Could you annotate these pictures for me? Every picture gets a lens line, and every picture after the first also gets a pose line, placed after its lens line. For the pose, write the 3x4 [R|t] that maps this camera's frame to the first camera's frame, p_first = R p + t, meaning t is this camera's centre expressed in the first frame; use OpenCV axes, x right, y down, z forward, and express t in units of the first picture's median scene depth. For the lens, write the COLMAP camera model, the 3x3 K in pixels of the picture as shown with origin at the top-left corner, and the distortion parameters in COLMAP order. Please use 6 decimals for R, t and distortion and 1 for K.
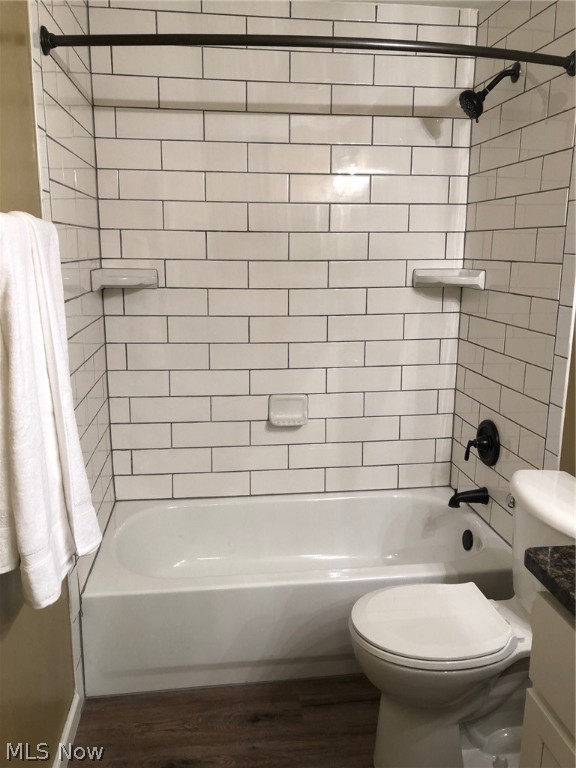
lens RADIAL K [[627.9, 0, 288.0], [0, 627.9, 384.0], [0, 0, 1]] dist [0.101496, -0.301506]
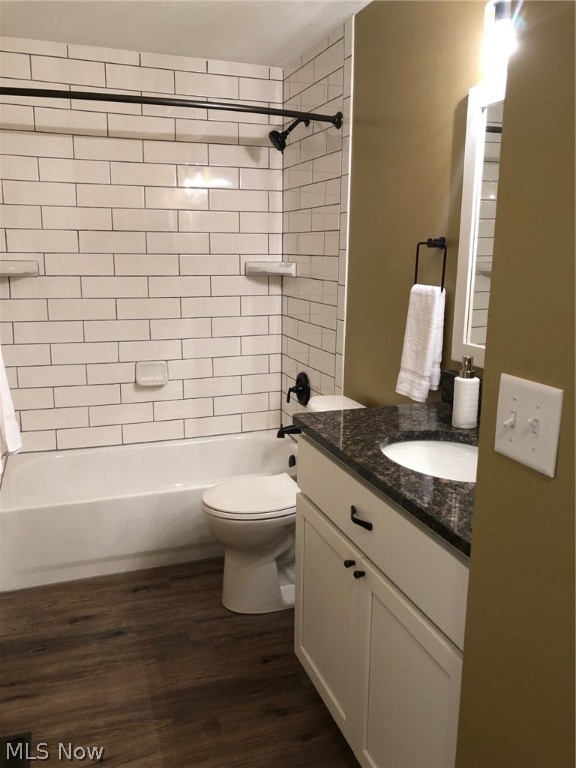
lens RADIAL K [[627.9, 0, 288.0], [0, 627.9, 384.0], [0, 0, 1]] dist [0.101496, -0.301506]
pose [[0.976367, -0.040787, 0.212236, -0.002315], [0.039929, 0.999168, 0.008327, 0.066084], [-0.212399, 0.000345, 0.977183, -0.303012]]
